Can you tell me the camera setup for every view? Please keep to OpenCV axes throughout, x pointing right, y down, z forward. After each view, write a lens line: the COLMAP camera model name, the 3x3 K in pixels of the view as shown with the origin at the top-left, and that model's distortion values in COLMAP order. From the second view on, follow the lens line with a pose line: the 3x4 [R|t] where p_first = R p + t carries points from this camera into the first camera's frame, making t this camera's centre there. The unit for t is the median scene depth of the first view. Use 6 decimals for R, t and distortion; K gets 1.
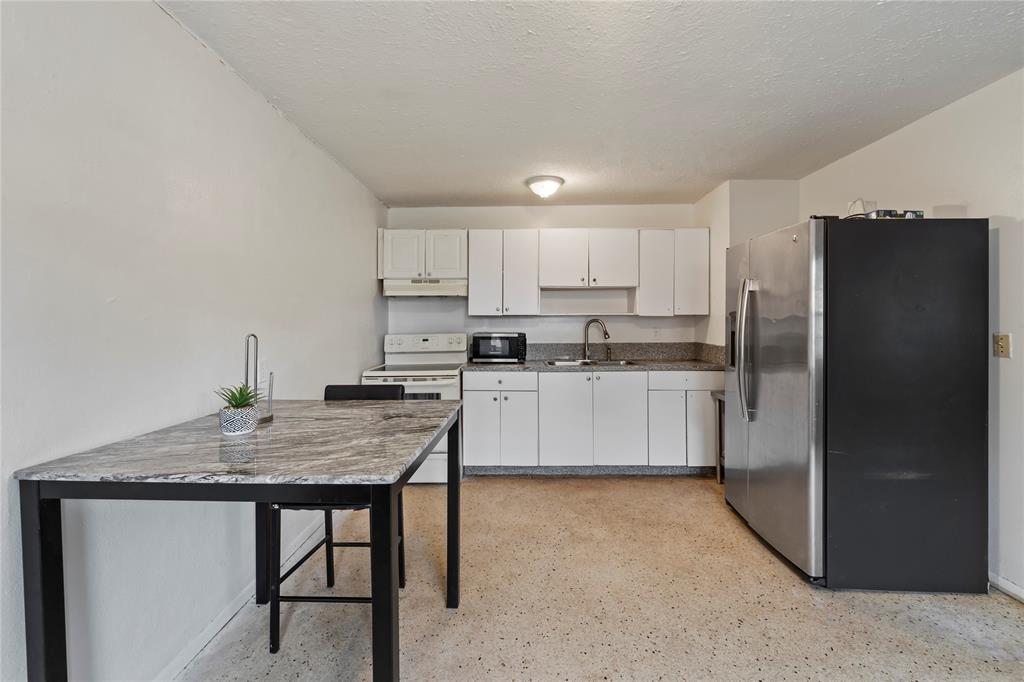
lens RADIAL K [[418.1, 0, 514.4], [0, 418.1, 324.2], [0, 0, 1]] dist [-0.001464, -0.000528]
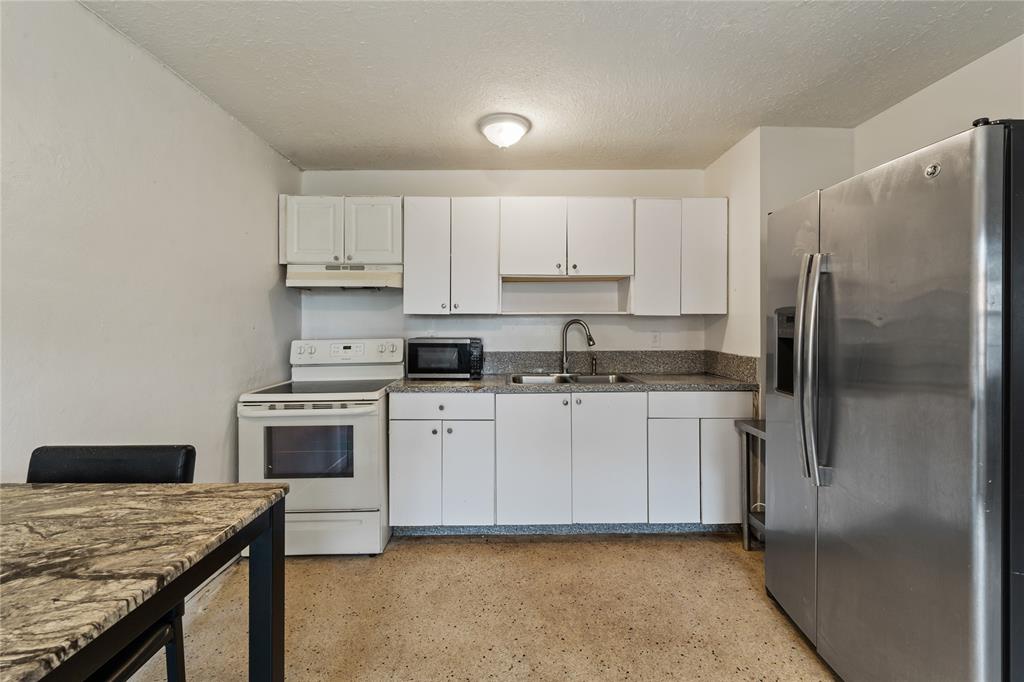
lens RADIAL K [[418.1, 0, 514.4], [0, 418.1, 324.2], [0, 0, 1]] dist [-0.001464, -0.000528]
pose [[0.999500, 0.001711, 0.031557, 0.064271], [-0.001581, 0.999990, -0.004148, -0.000791], [-0.031564, 0.004096, 0.999493, 0.274641]]
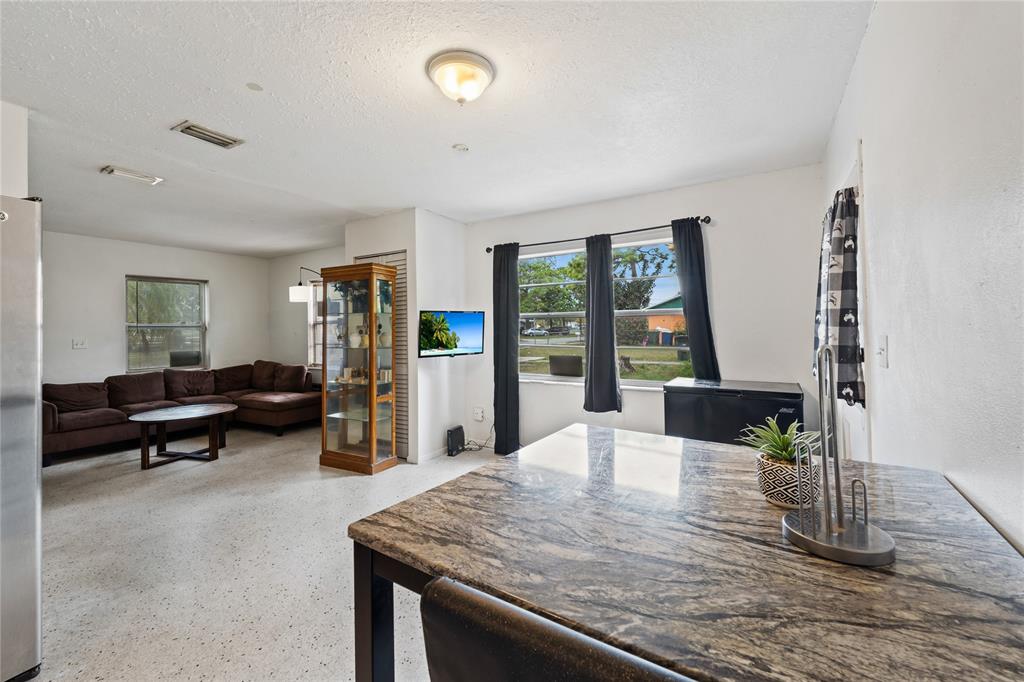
lens RADIAL K [[418.1, 0, 514.4], [0, 418.1, 324.2], [0, 0, 1]] dist [-0.001464, -0.000528]
pose [[-0.859228, 0.015424, 0.511360, -0.267908], [0.015868, 0.999868, -0.003496, -0.000753], [-0.511346, 0.005110, -0.859359, 0.702835]]
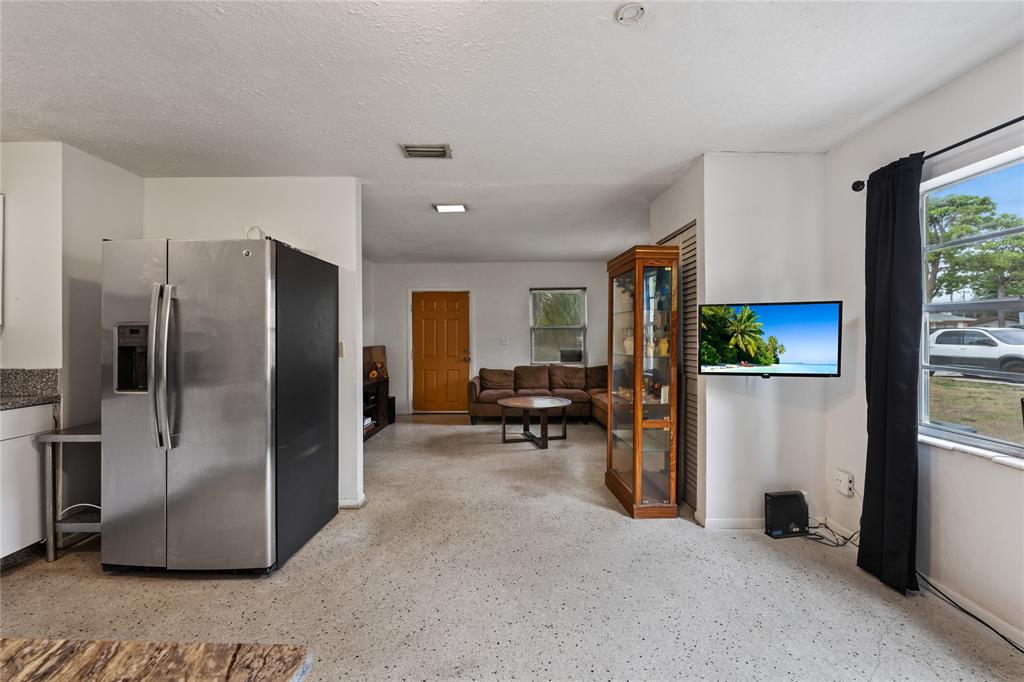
lens RADIAL K [[418.1, 0, 514.4], [0, 418.1, 324.2], [0, 0, 1]] dist [-0.001464, -0.000528]
pose [[-0.021782, 0.021150, 0.999539, -0.221165], [0.014019, 0.999684, -0.020848, 0.001606], [-0.999664, 0.013558, -0.022072, 0.207027]]
